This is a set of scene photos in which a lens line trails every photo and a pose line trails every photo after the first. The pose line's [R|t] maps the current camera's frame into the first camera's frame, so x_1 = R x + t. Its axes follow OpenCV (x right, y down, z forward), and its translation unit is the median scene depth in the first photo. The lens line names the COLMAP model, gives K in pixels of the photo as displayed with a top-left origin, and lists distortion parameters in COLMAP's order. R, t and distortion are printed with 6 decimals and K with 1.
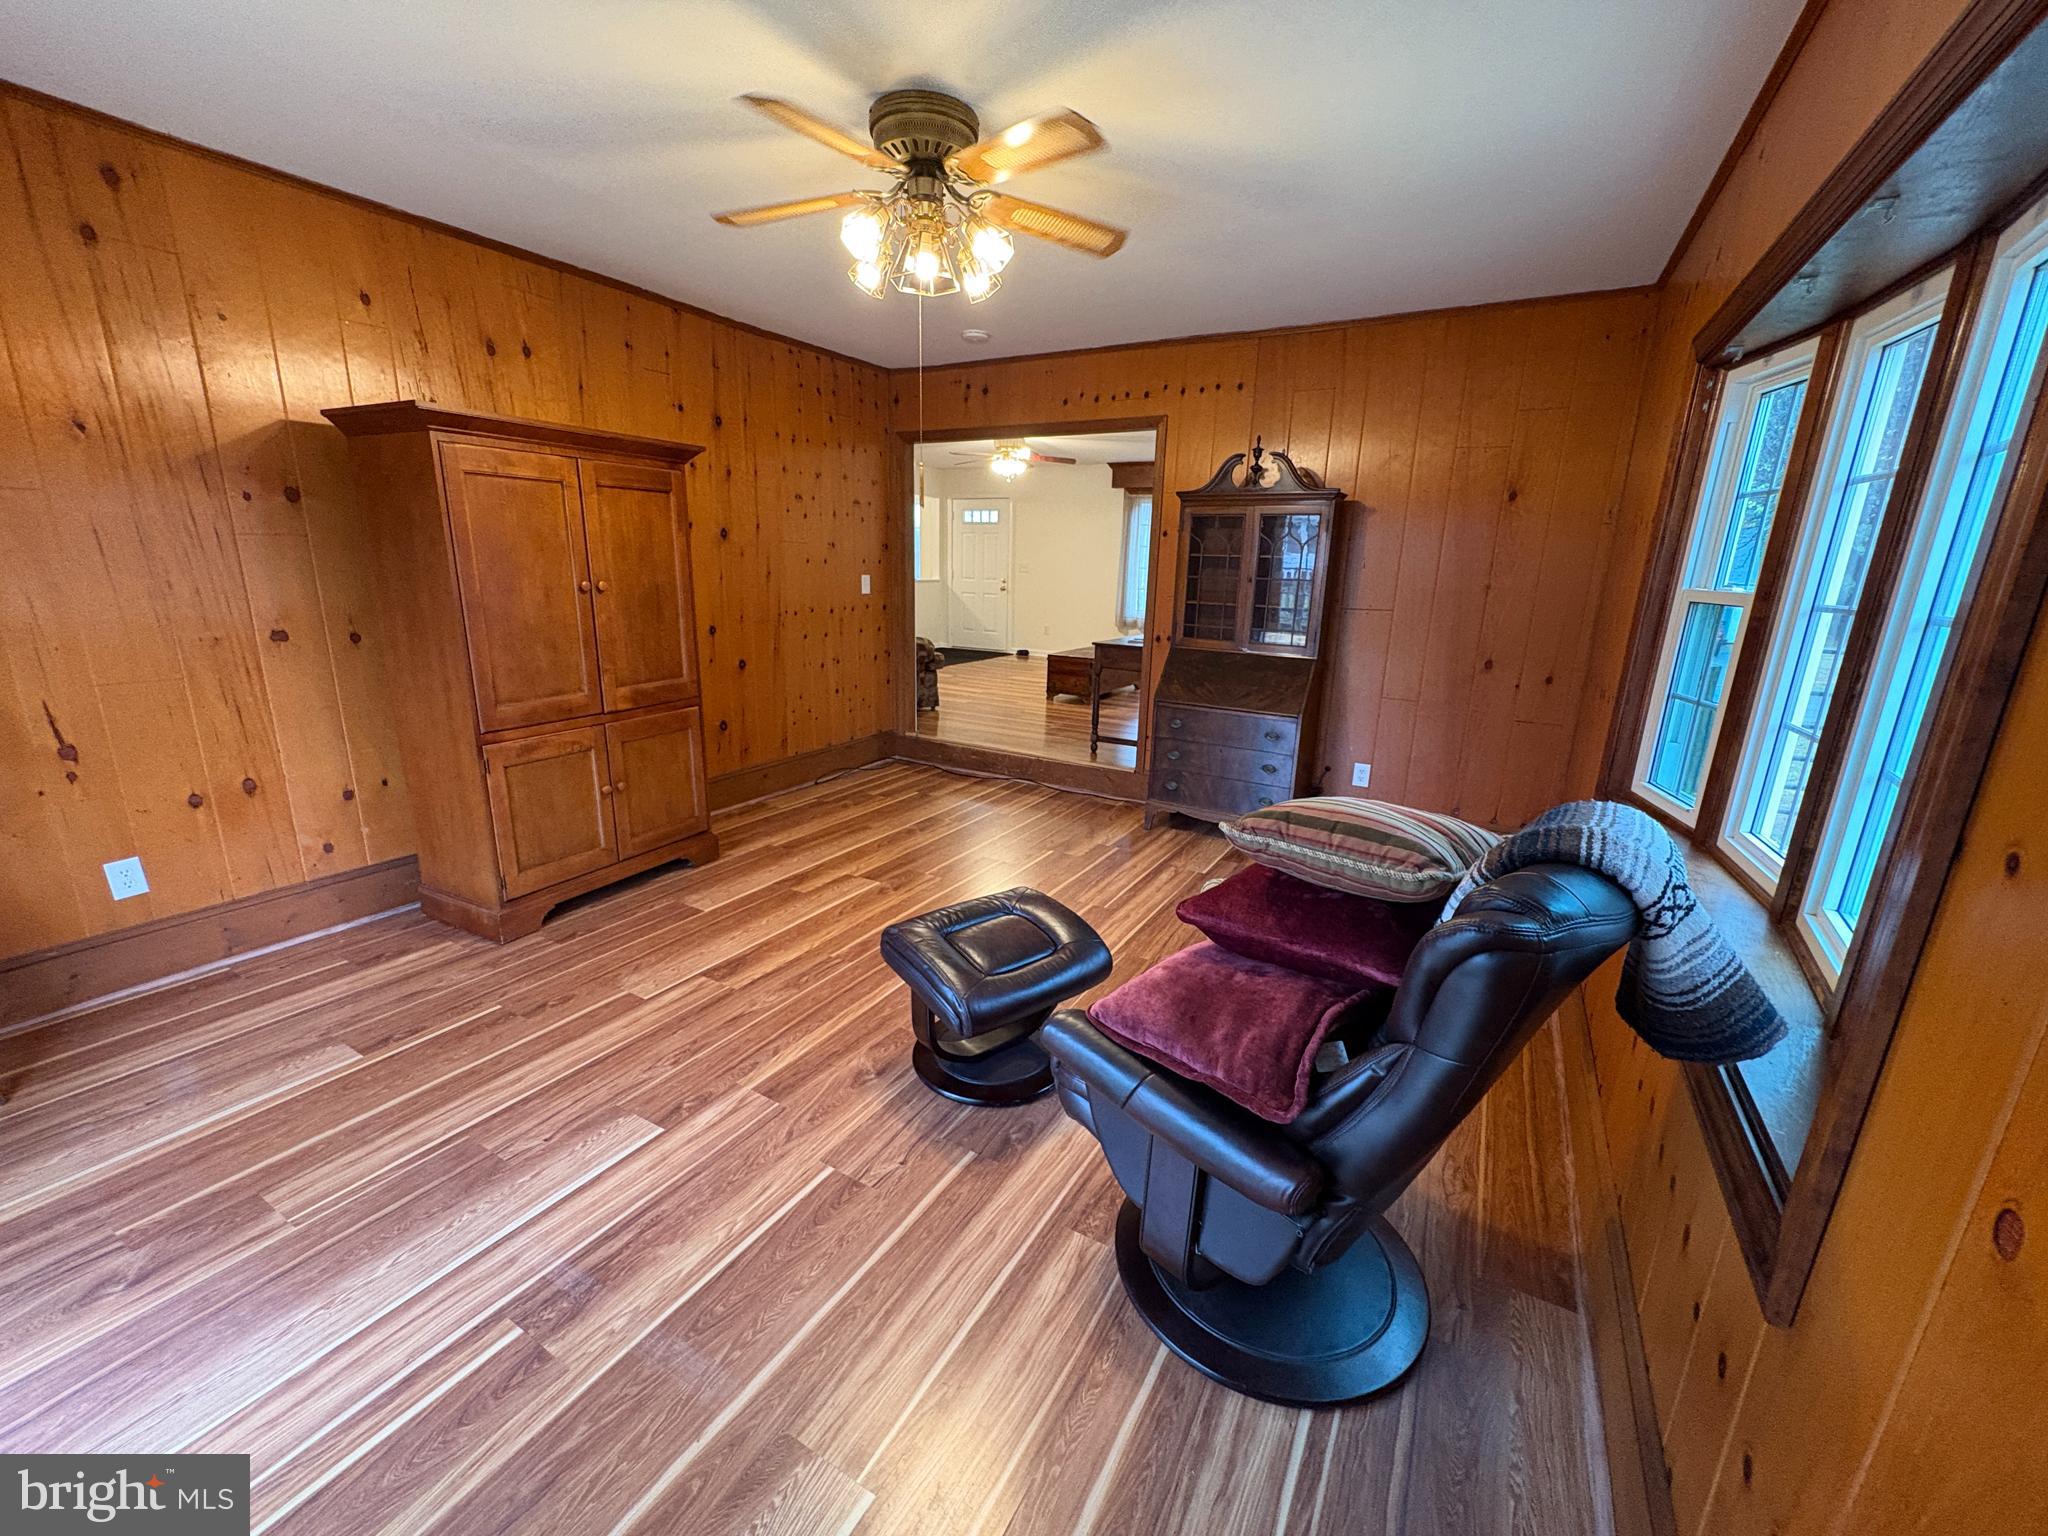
lens RADIAL K [[816.5, 0, 1022.9], [0, 816.5, 771.4], [0, 0, 1]] dist [-0.000203, 0.000012]
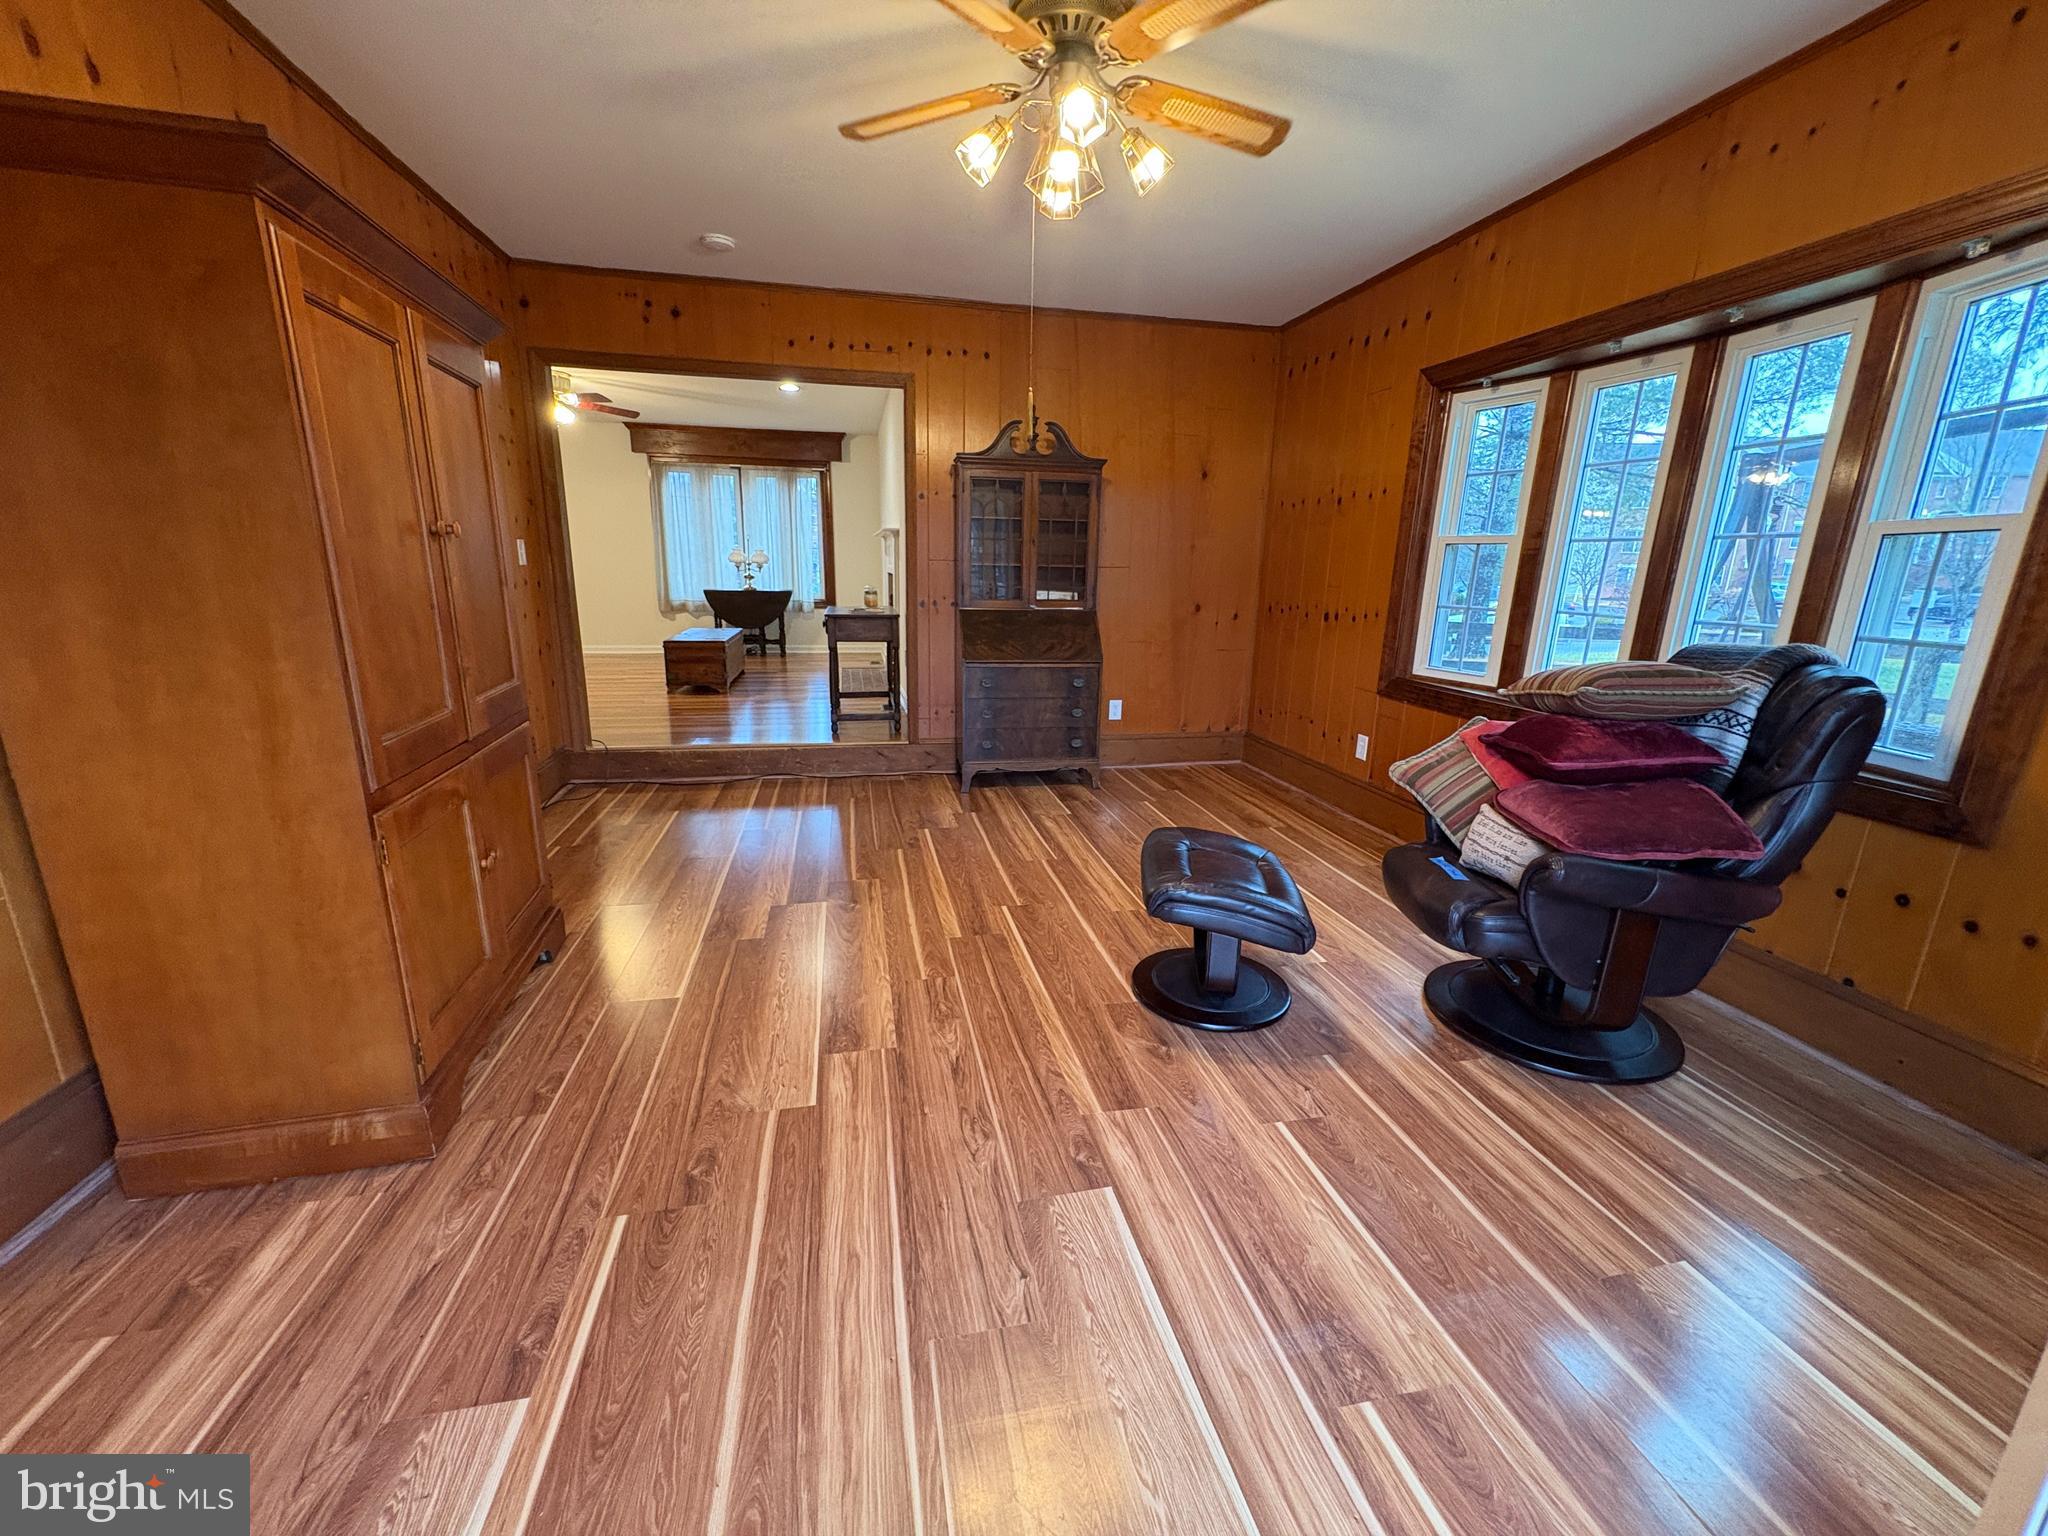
lens RADIAL K [[816.5, 0, 1023.6], [0, 816.5, 768.4], [0, 0, 1]] dist [-0.000203, 0.000012]
pose [[0.742650, -0.172397, 0.647109, -0.684015], [0.166633, 0.983476, 0.070774, -0.027158], [-0.648617, 0.055270, 0.759106, 0.303242]]
